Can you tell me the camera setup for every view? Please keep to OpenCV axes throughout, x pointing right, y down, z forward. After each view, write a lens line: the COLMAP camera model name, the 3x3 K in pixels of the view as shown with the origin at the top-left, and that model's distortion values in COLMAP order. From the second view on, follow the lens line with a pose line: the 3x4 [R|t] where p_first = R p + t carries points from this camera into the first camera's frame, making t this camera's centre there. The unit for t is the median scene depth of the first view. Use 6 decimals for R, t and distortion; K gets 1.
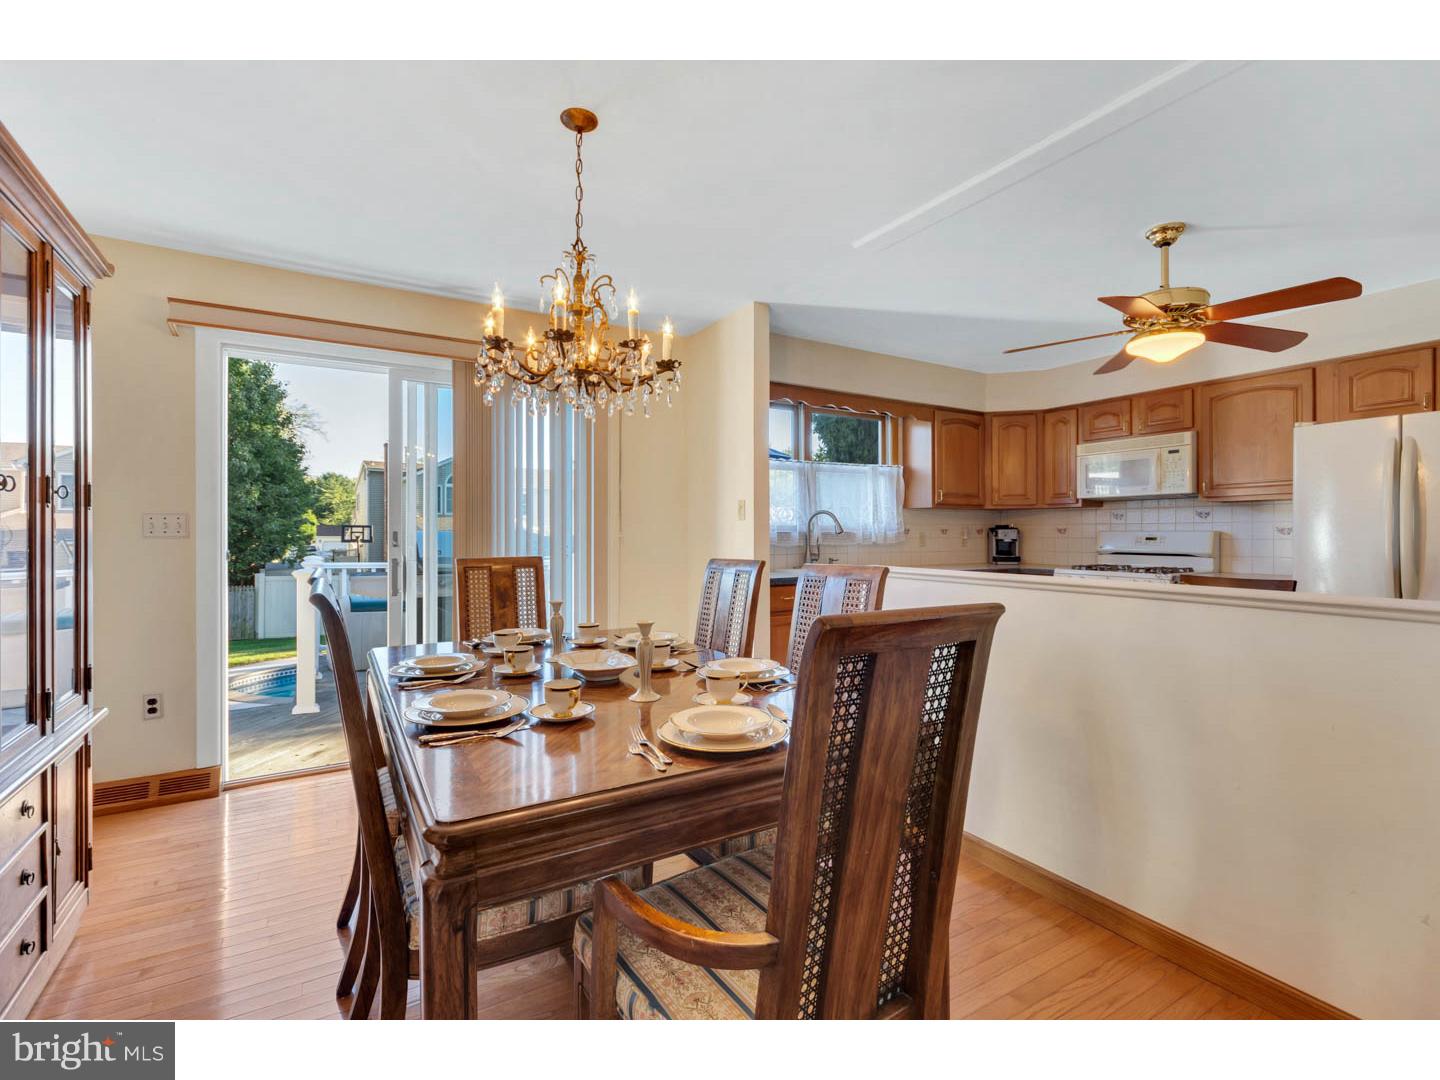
lens RADIAL K [[657.3, 0, 726.7], [0, 657.3, 536.4], [0, 0, 1]] dist [0.005728, 0.000015]
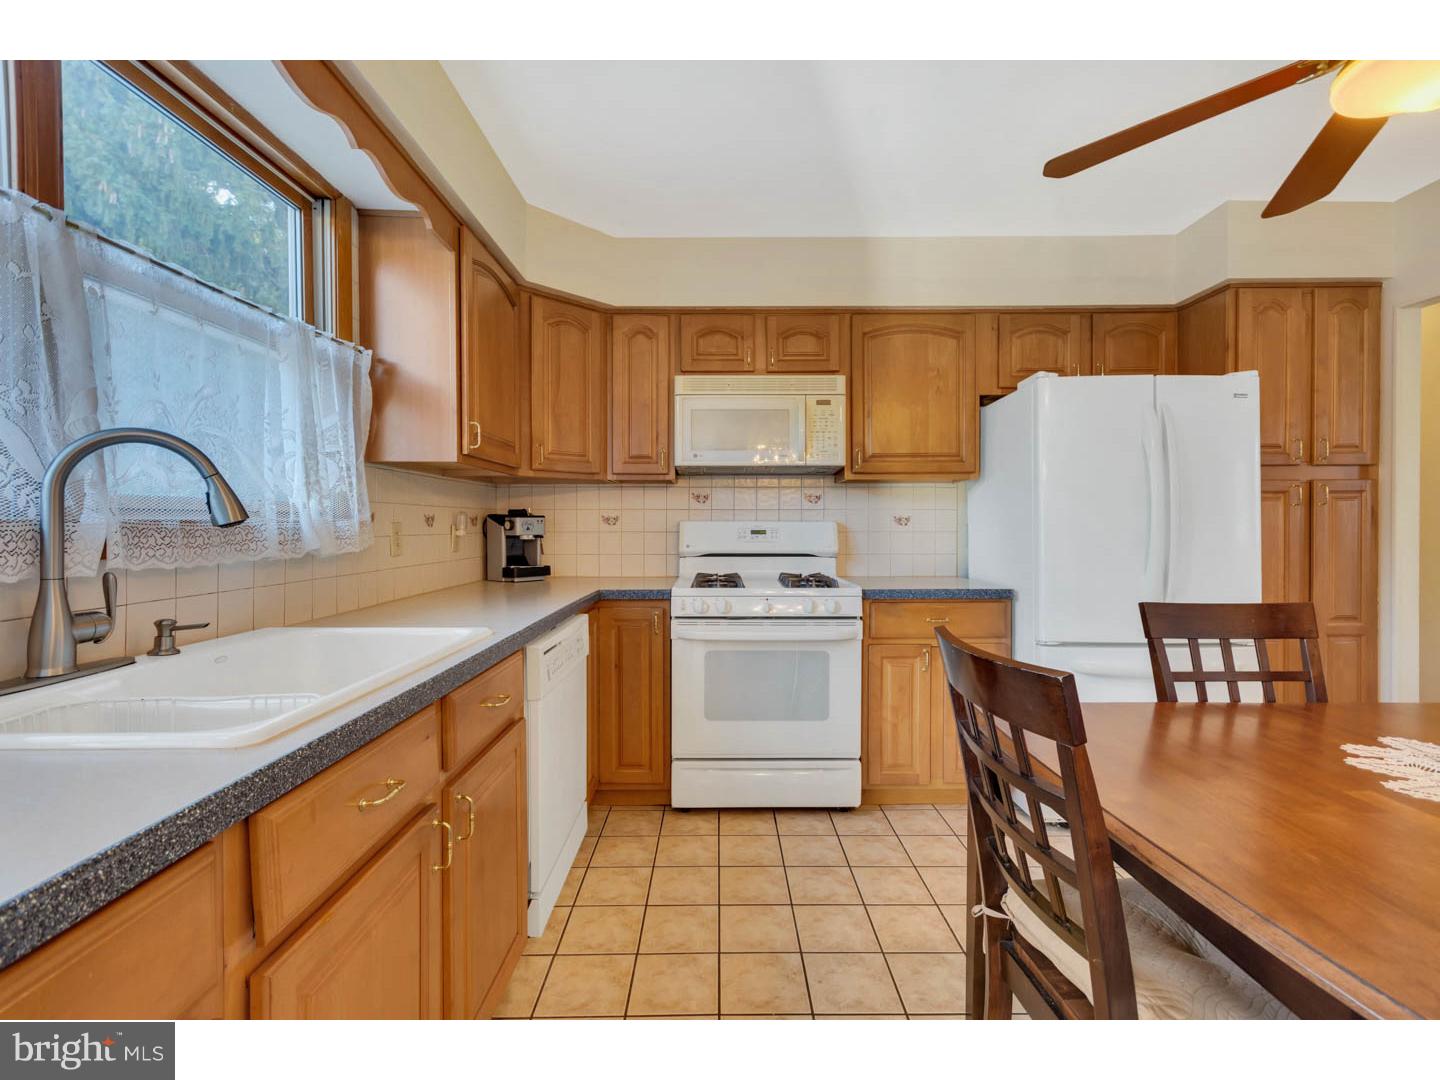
lens RADIAL K [[657.3, 0, 723.8], [0, 657.3, 528.1], [0, 0, 1]] dist [0.005728, 0.000015]
pose [[0.507165, -0.005769, 0.861830, 0.041894], [0.005895, 0.999977, 0.003225, -0.002935], [-0.861829, 0.003445, 0.507187, 0.651222]]
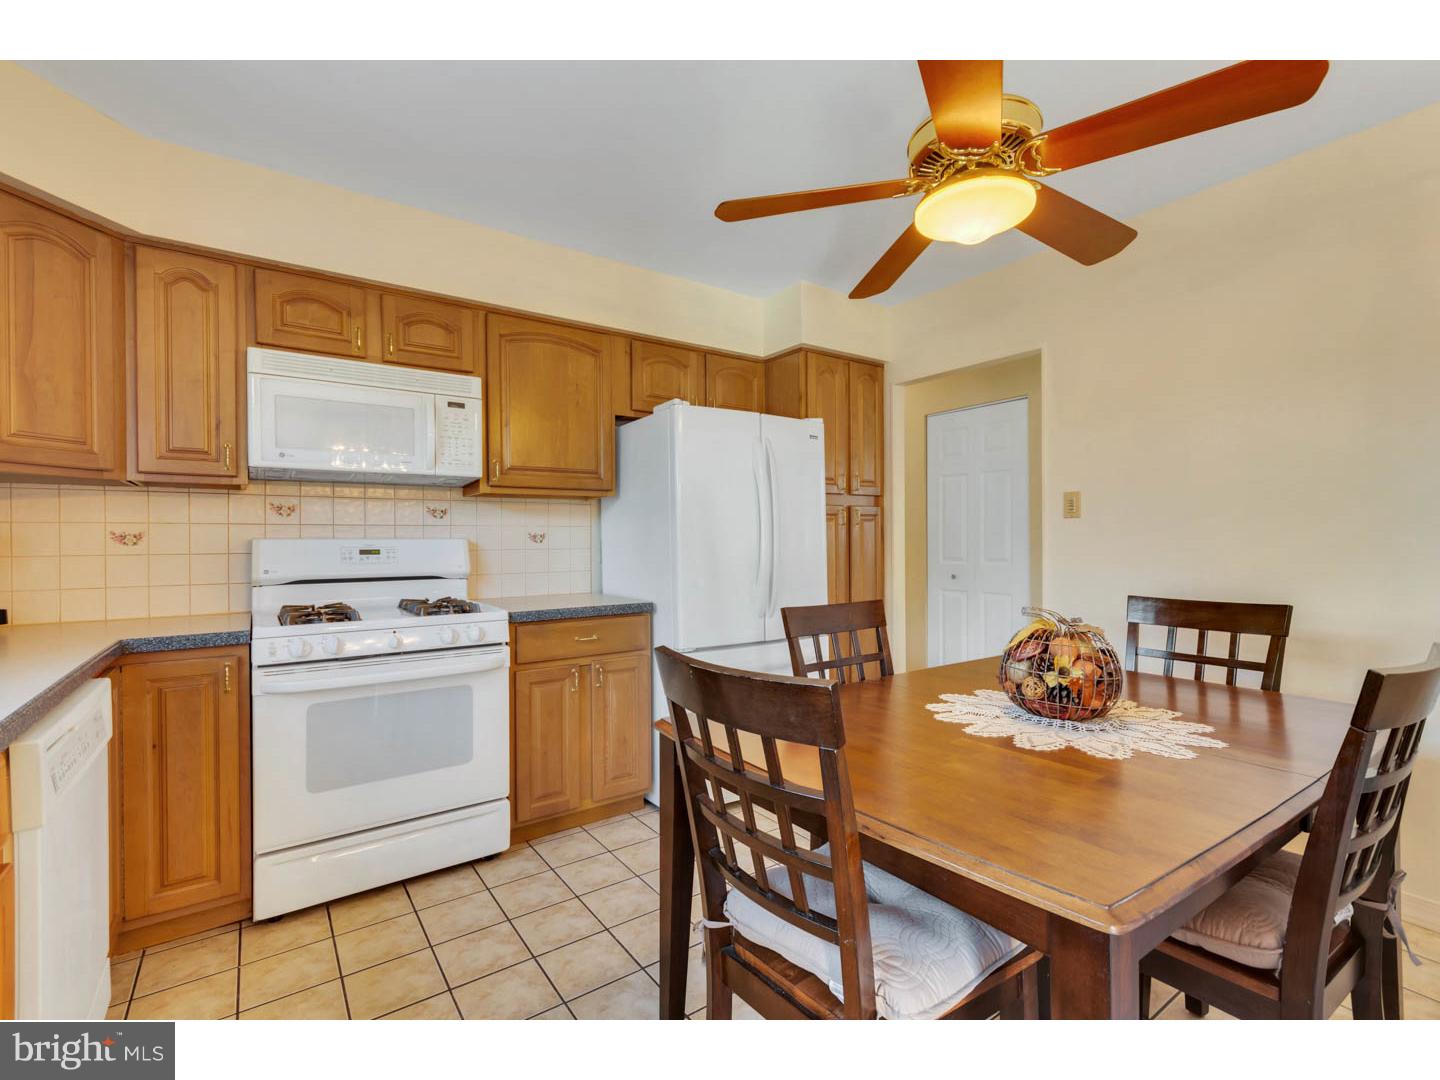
lens RADIAL K [[657.3, 0, 729.1], [0, 657.3, 541.8], [0, 0, 1]] dist [0.005728, 0.000015]
pose [[-0.083083, -0.002991, 0.996538, 0.055119], [0.012583, 0.999913, 0.004050, -0.003522], [-0.996463, 0.012876, -0.083038, 0.700507]]
